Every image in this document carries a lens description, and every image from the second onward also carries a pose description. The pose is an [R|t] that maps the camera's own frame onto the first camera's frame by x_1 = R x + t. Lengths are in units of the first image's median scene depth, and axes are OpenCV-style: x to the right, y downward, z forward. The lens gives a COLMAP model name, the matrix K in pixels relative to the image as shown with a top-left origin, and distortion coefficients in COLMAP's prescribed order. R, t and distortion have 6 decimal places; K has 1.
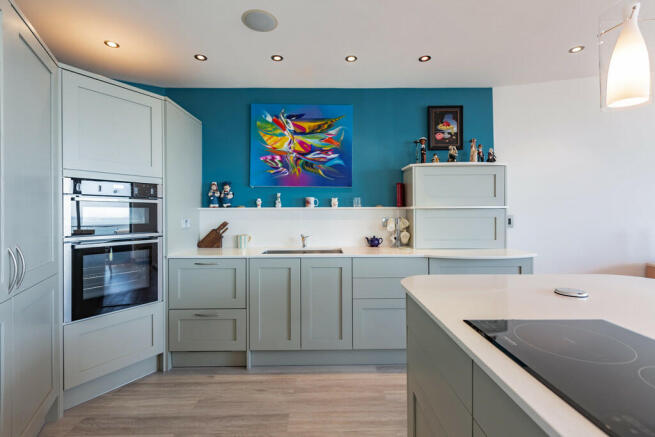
lens RADIAL K [[303.1, 0, 327.9], [0, 303.1, 215.4], [0, 0, 1]] dist [0.001786, 0.000300]
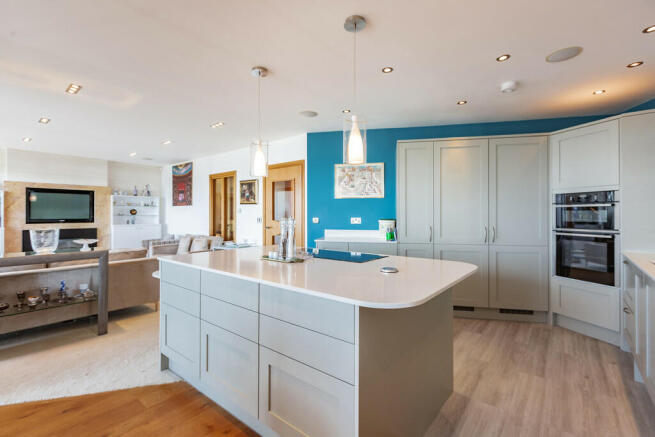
lens RADIAL K [[293.7, 0, 328.2], [0, 293.7, 216.2], [0, 0, 1]] dist [0.001601, 0.000158]
pose [[-0.627822, 0.008549, -0.778310, 0.832634], [-0.005533, 0.999865, 0.015446, -0.008562], [0.778337, 0.014004, -0.627690, 0.658130]]
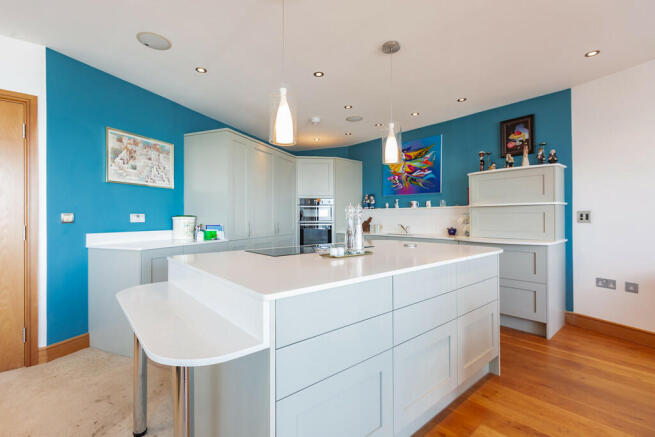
lens RADIAL K [[293.7, 0, 328.2], [0, 293.7, 216.2], [0, 0, 1]] dist [0.001601, 0.000158]
pose [[0.645720, -0.001010, -0.763573, 0.792725], [-0.007156, 0.999947, -0.007374, 0.030603], [0.763541, 0.010226, 0.645679, -0.285473]]
